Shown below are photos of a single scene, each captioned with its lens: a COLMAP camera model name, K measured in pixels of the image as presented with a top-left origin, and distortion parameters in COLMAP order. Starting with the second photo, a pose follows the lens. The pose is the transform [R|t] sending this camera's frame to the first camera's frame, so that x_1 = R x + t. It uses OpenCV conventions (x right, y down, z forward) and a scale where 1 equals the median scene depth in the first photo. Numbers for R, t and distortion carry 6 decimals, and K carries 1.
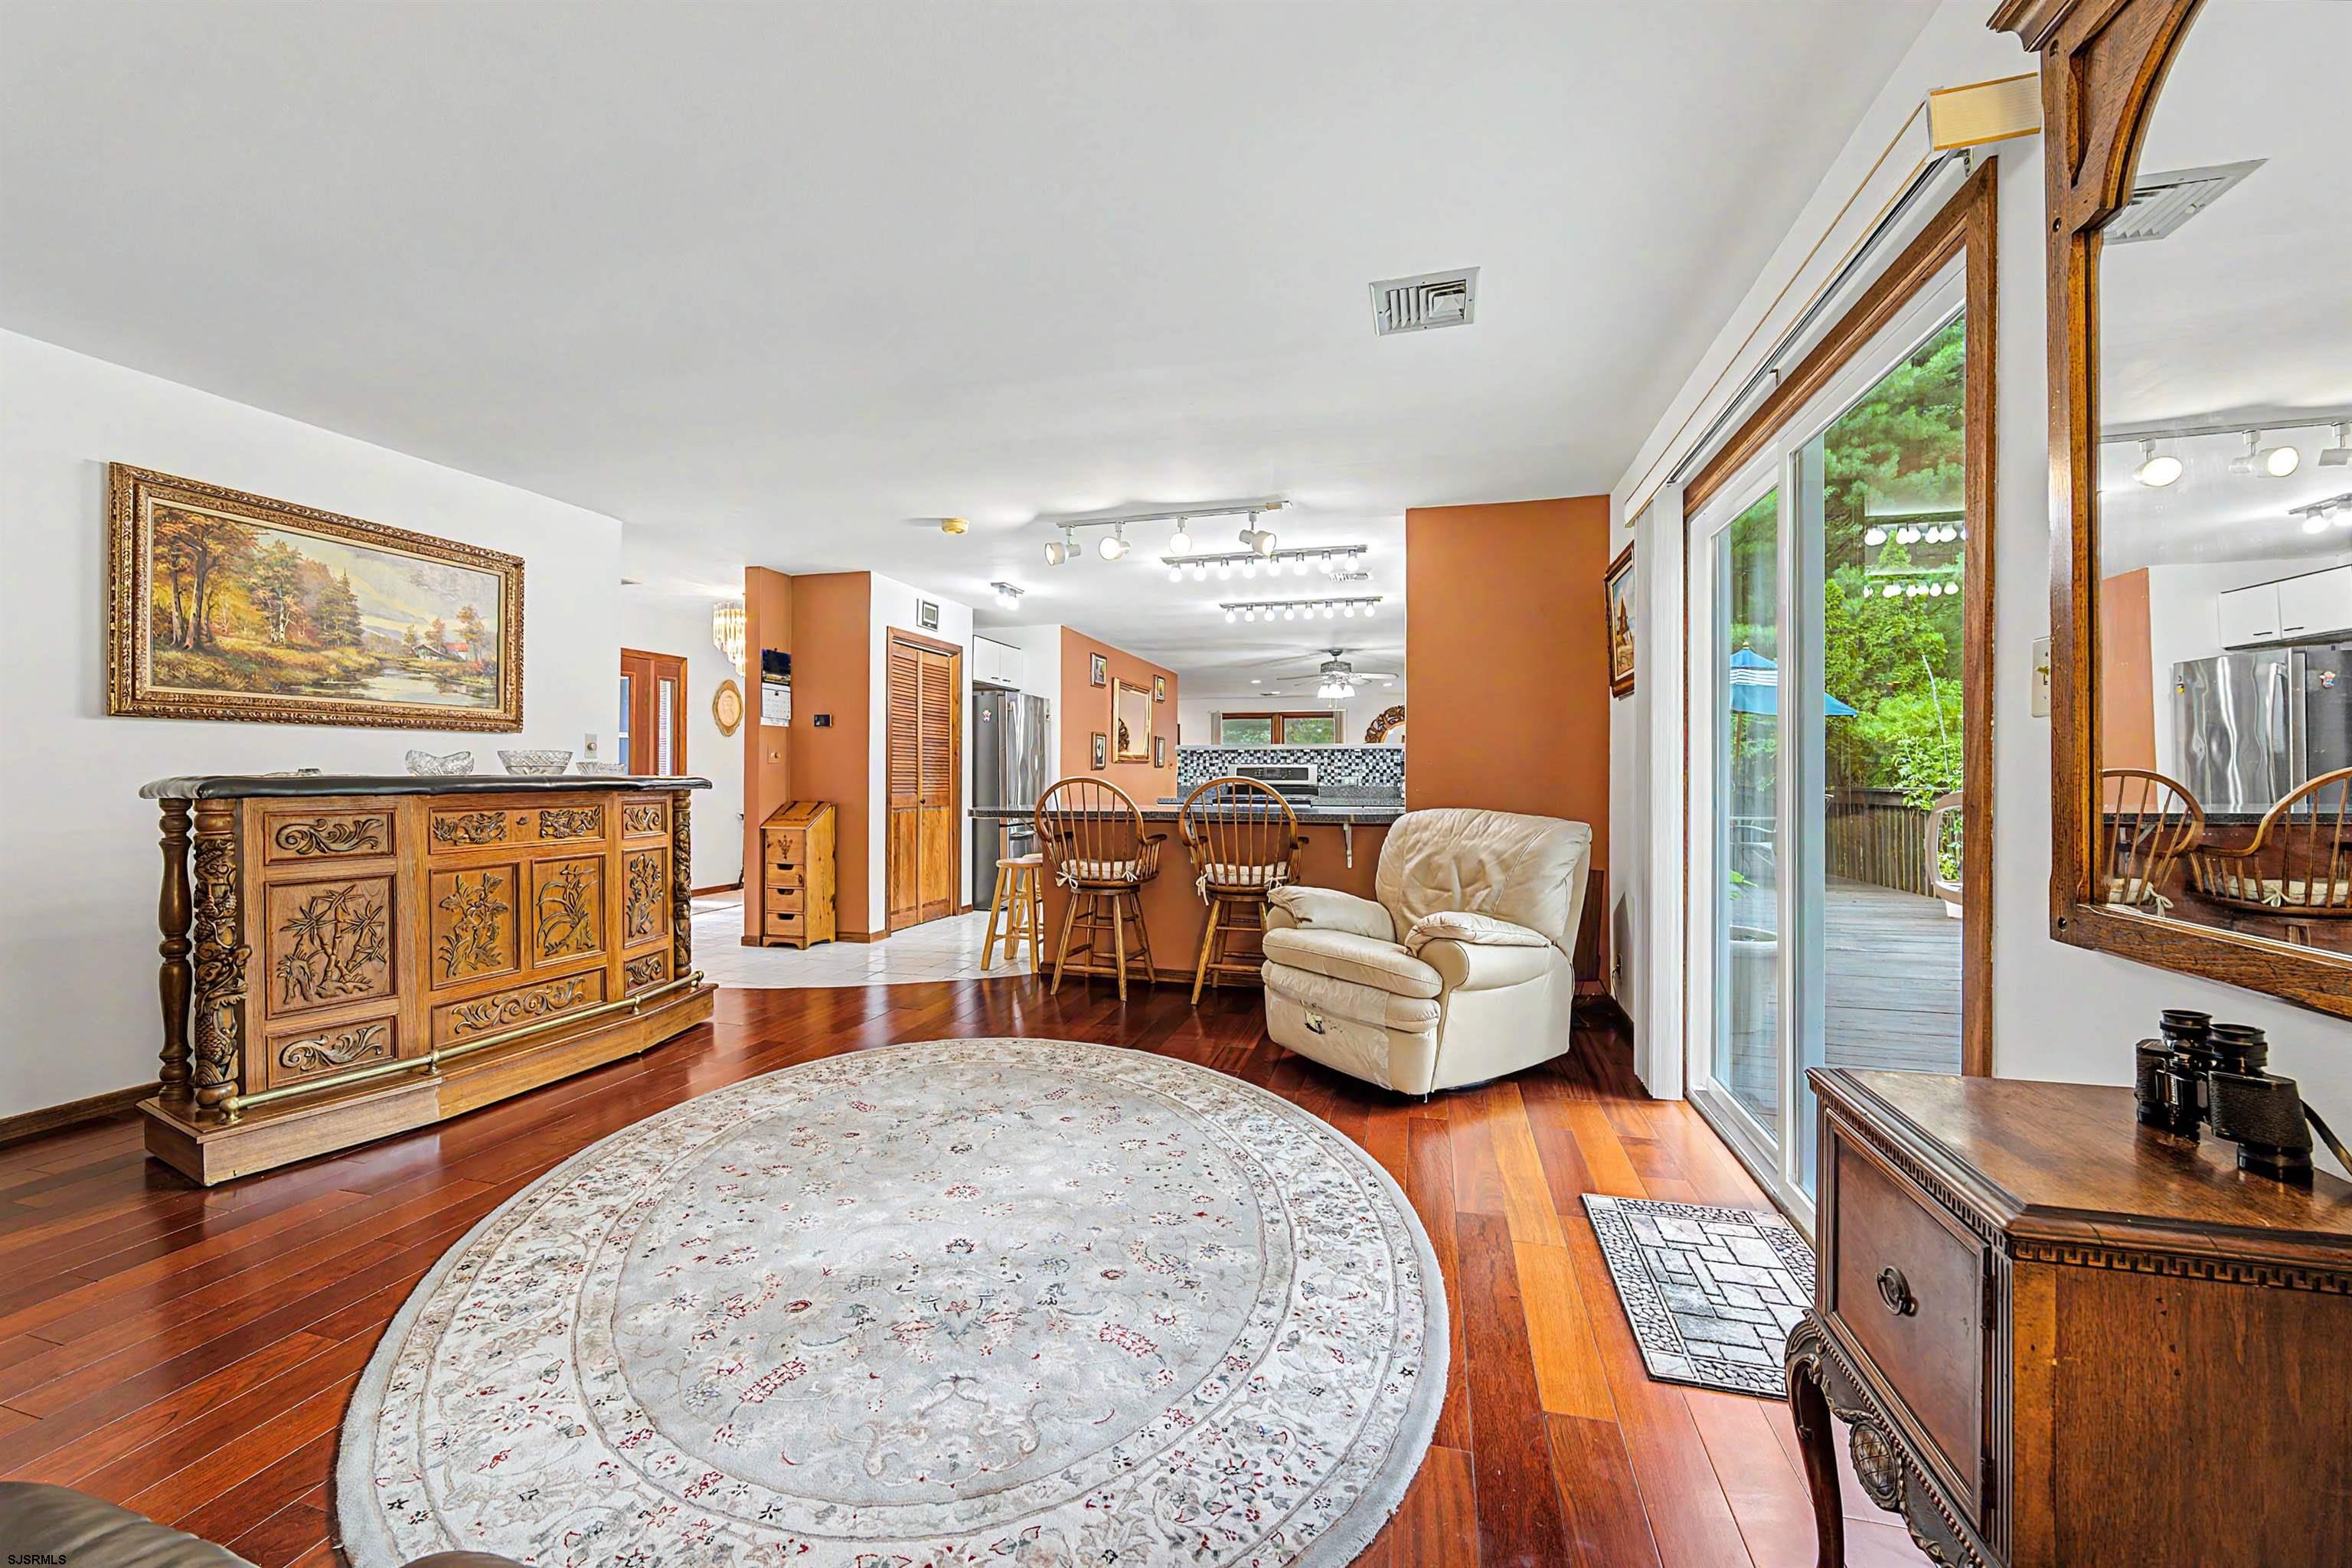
lens RADIAL K [[934.6, 0, 1165.5], [0, 934.6, 768.9], [0, 0, 1]] dist [-0.009936, 0.000249]
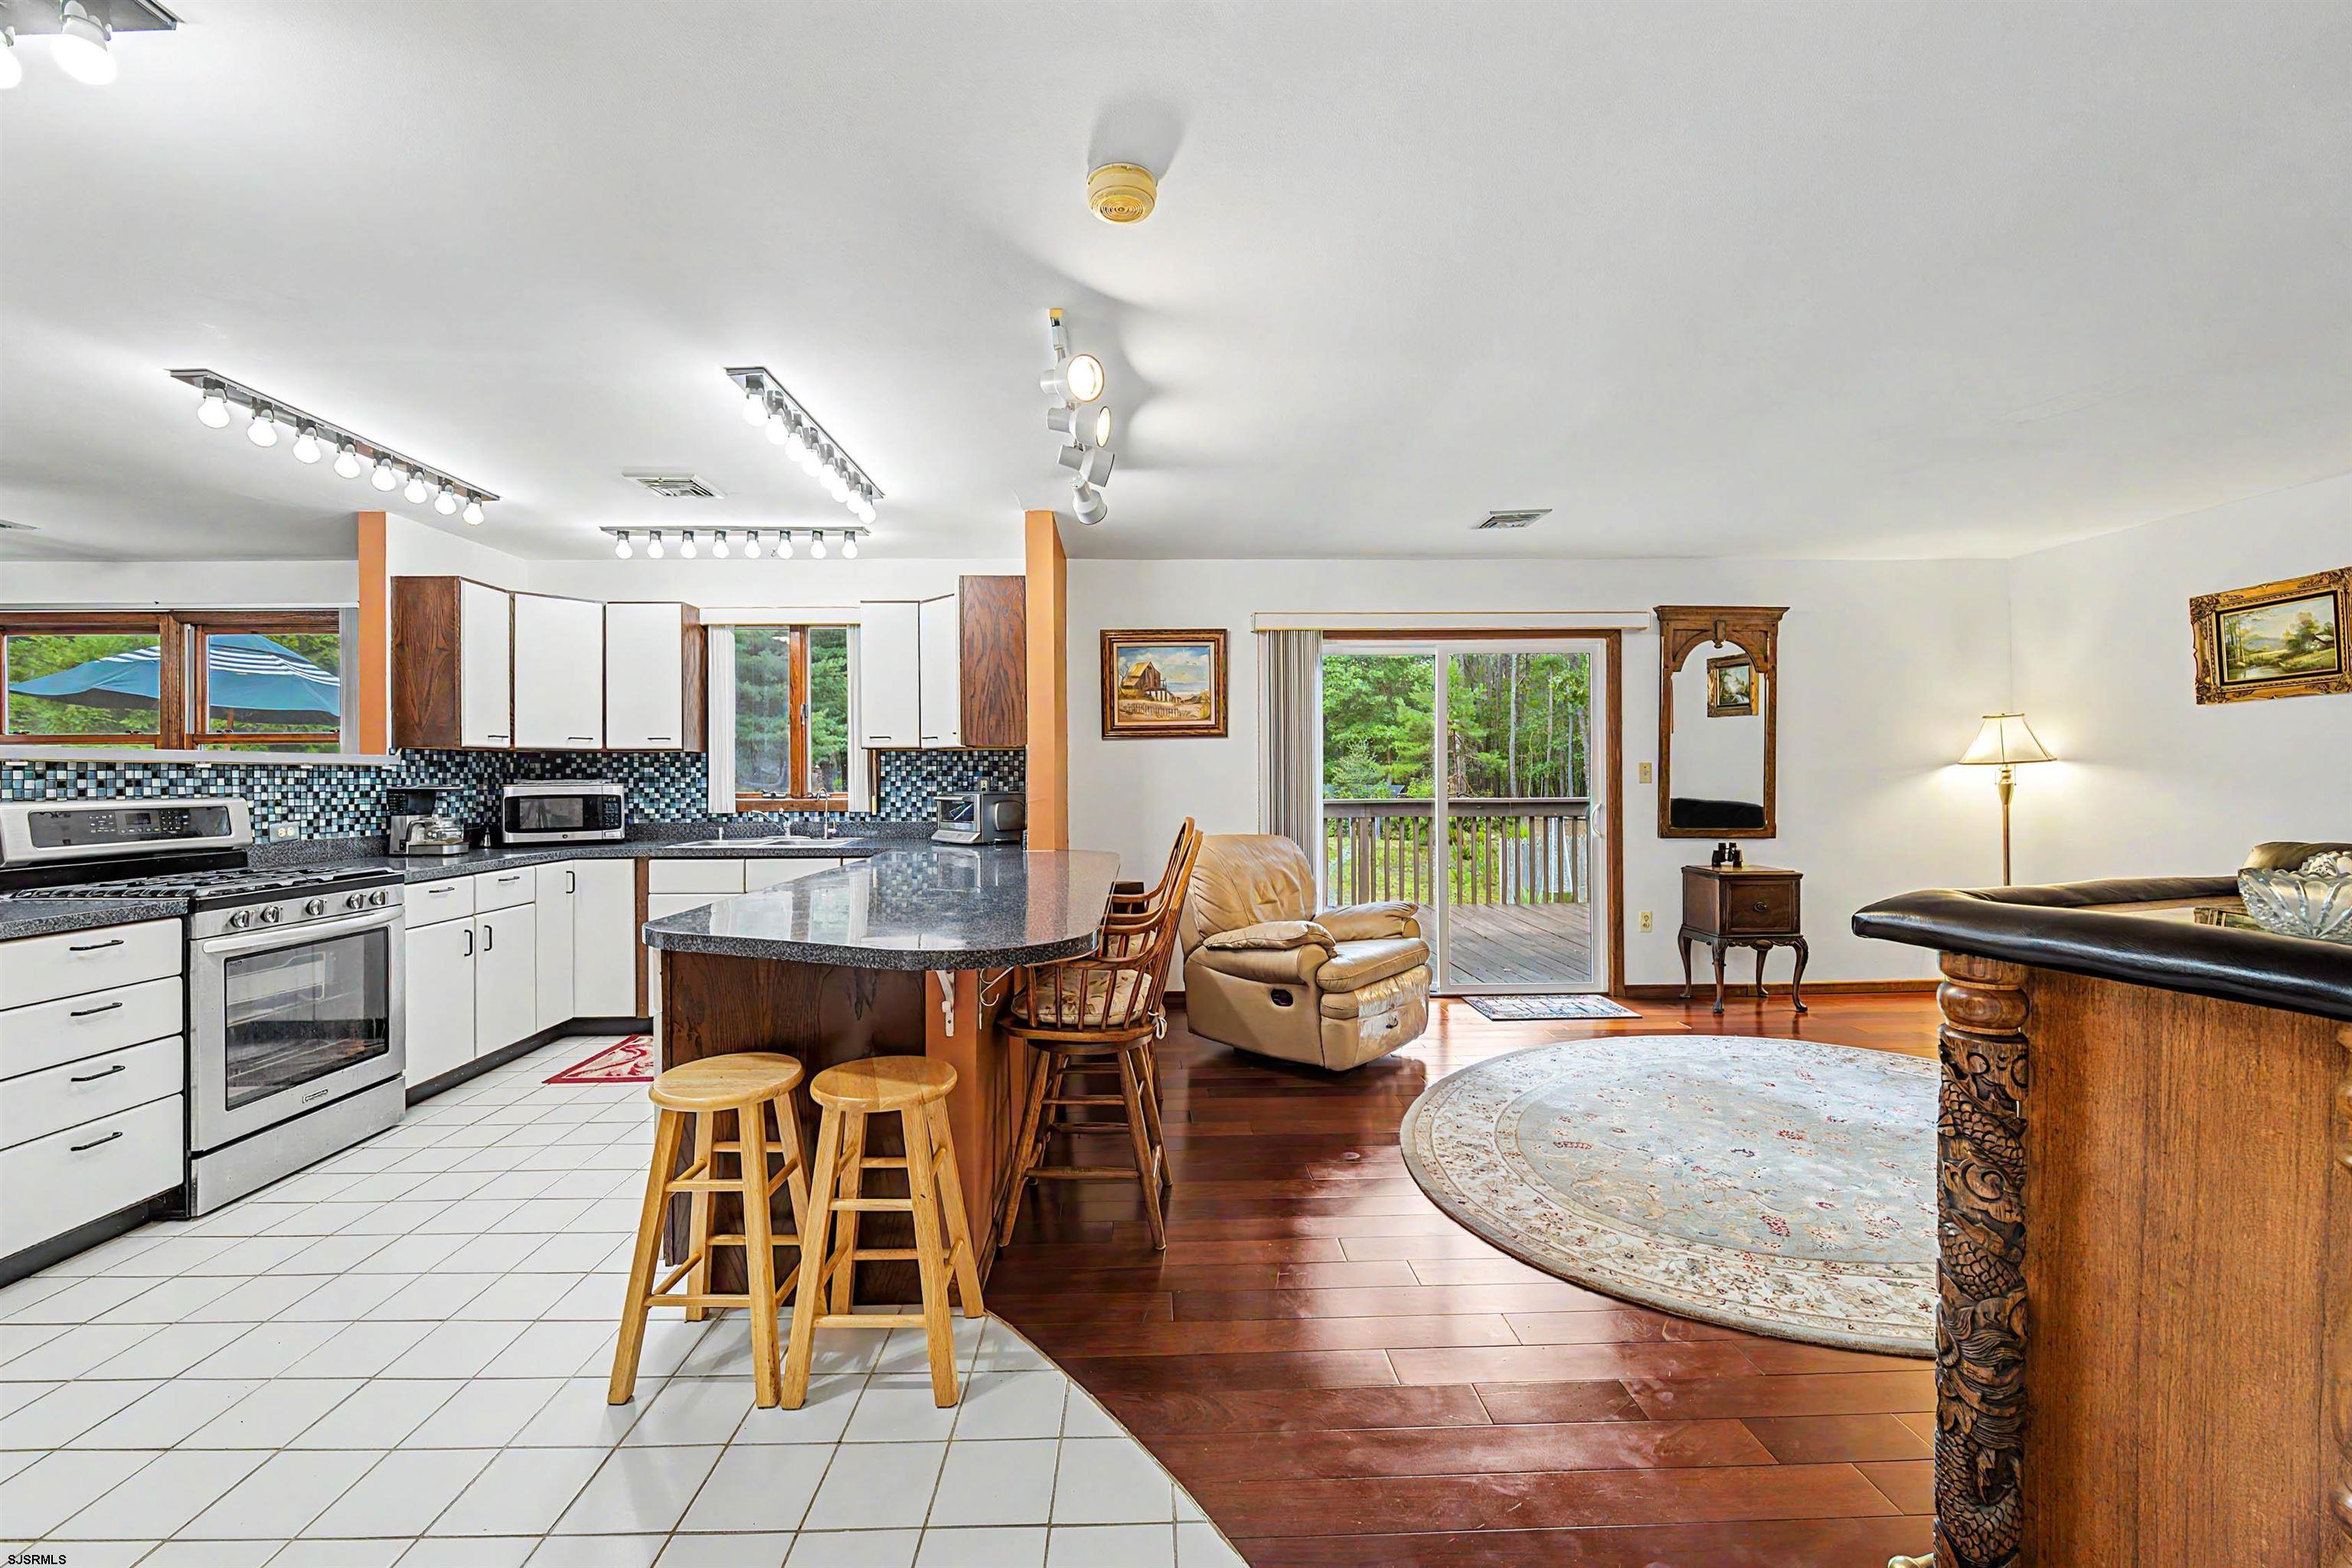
lens RADIAL K [[934.6, 0, 1167.7], [0, 934.6, 774.6], [0, 0, 1]] dist [-0.009936, 0.000249]
pose [[-0.295779, 0.000923, 0.955256, -0.780966], [-0.000036, 1.000000, -0.000977, -0.031687], [-0.955256, -0.000324, -0.295779, 1.440403]]
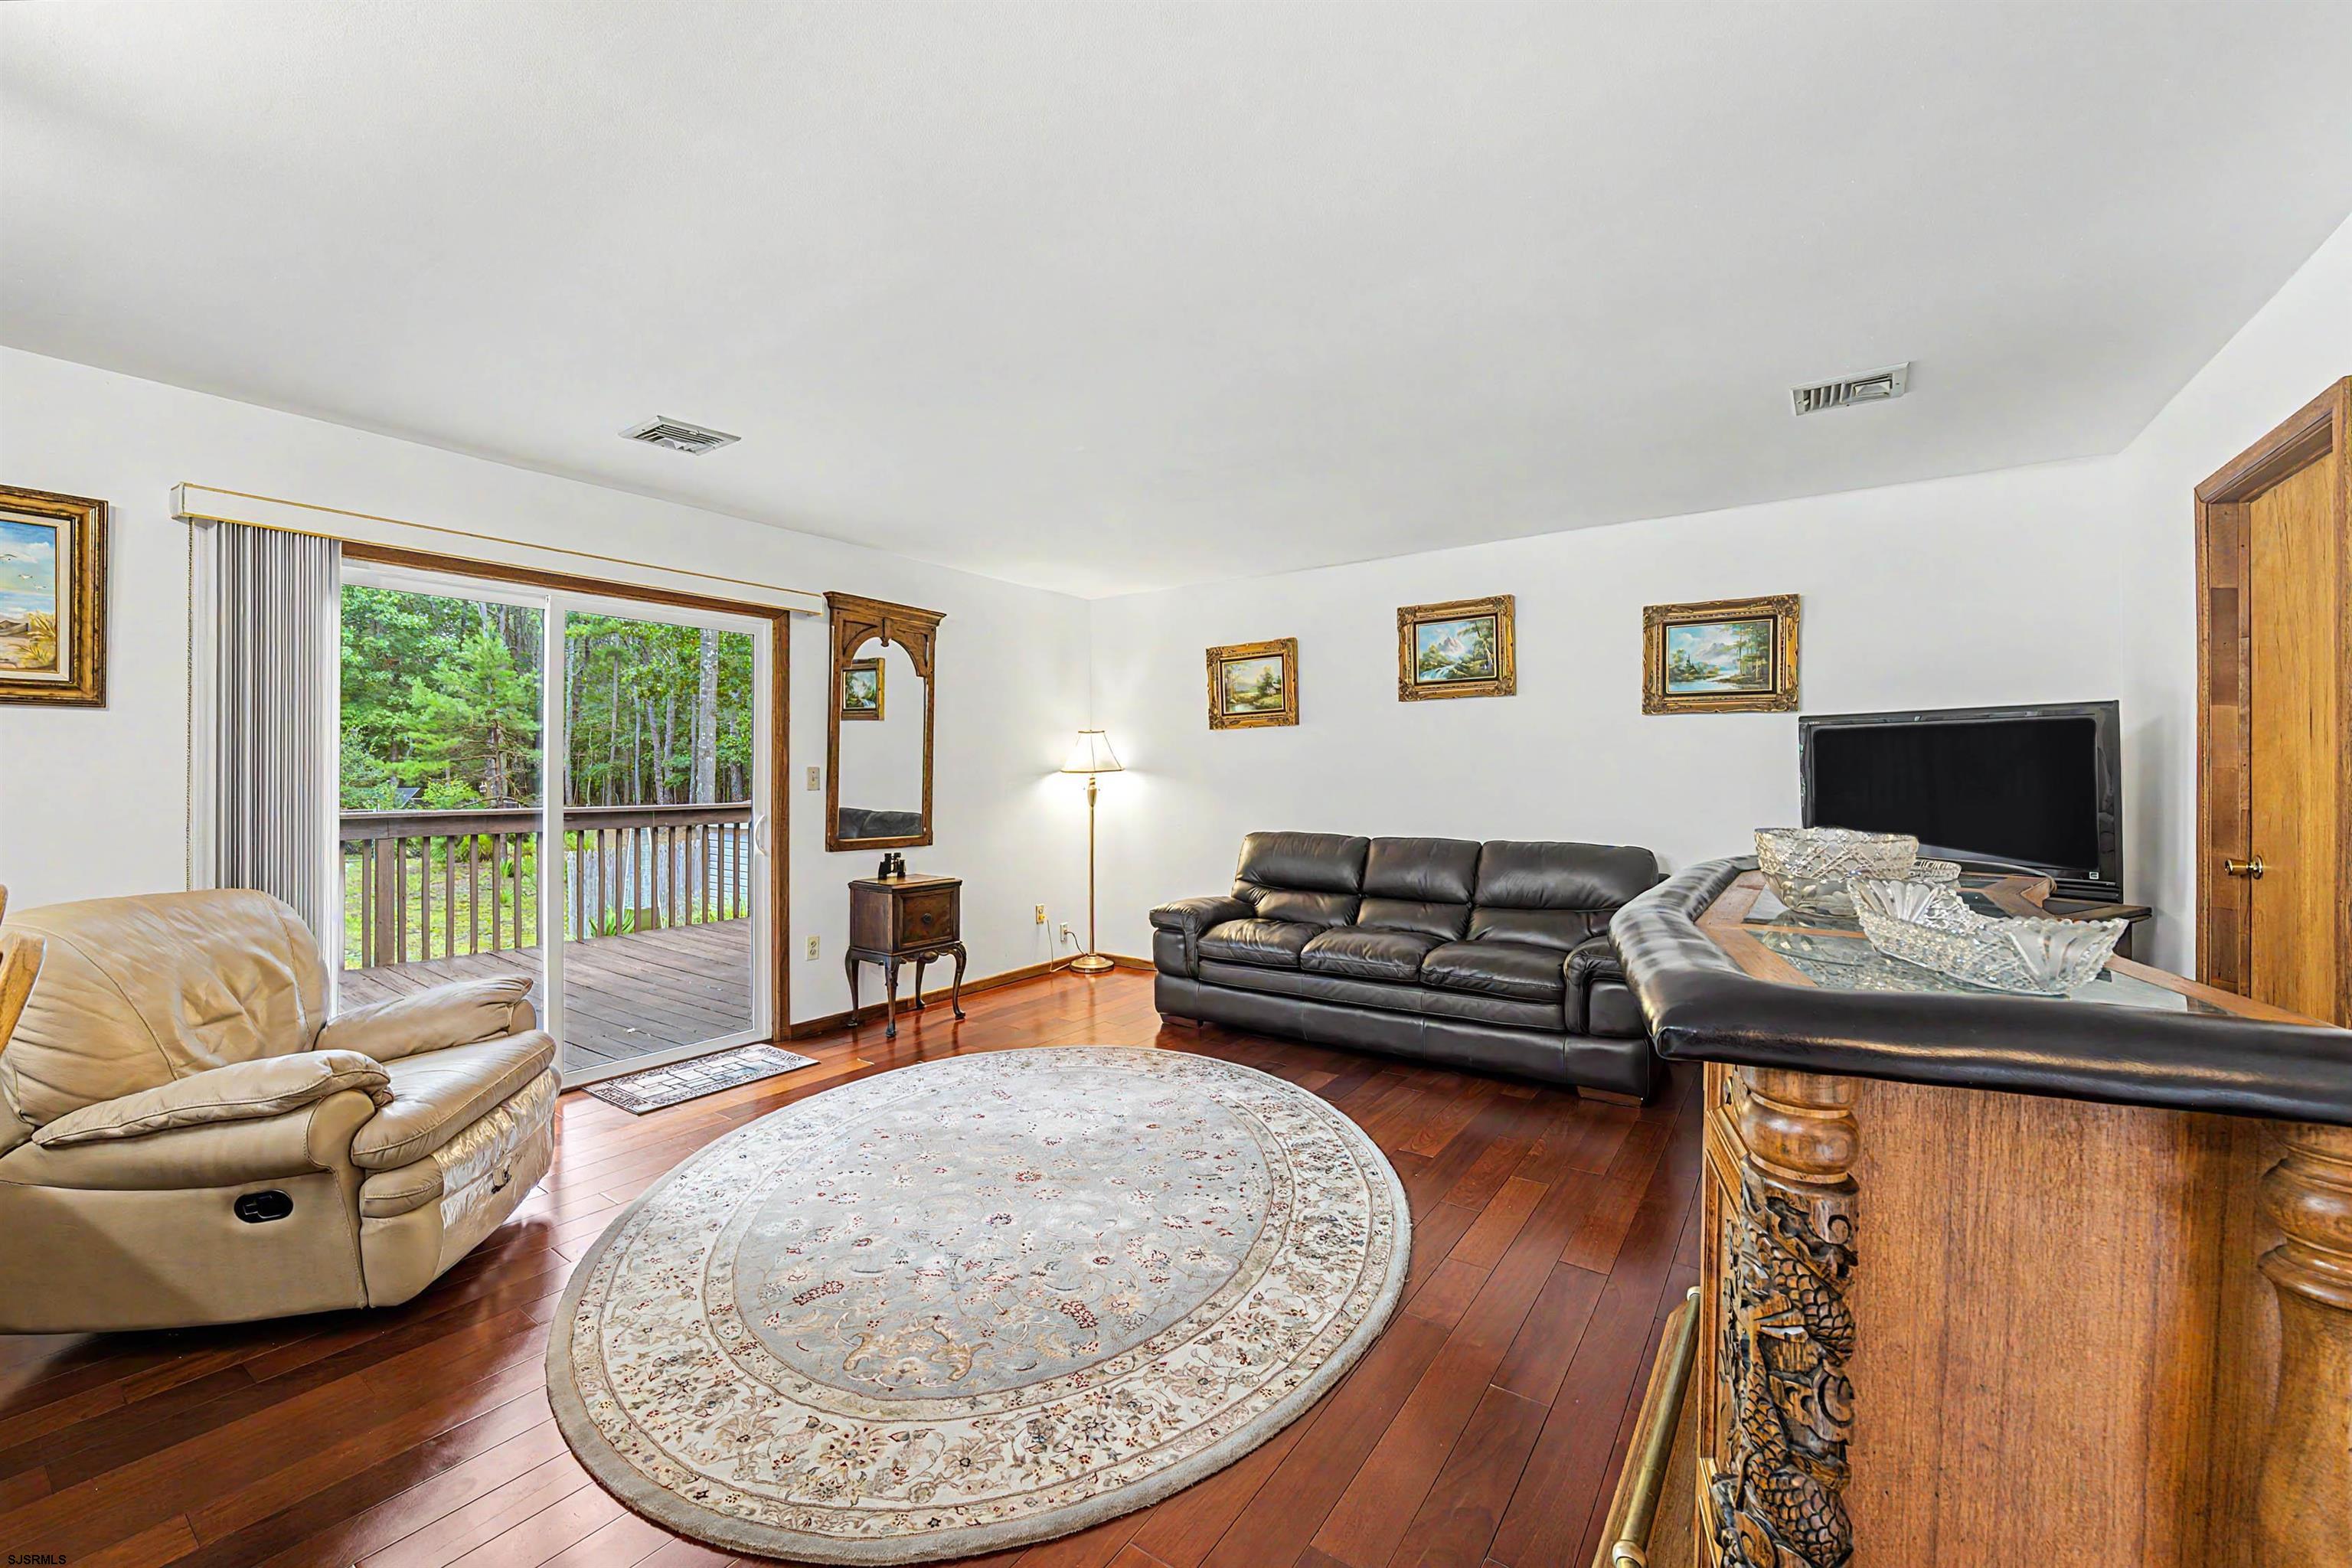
lens RADIAL K [[934.6, 0, 1164.6], [0, 934.6, 772.7], [0, 0, 1]] dist [-0.009936, 0.000249]
pose [[-0.942326, -0.003144, 0.334680, -0.508766], [-0.006044, 0.999953, -0.007623, -0.036884], [-0.334641, -0.009207, -0.942301, 1.348611]]
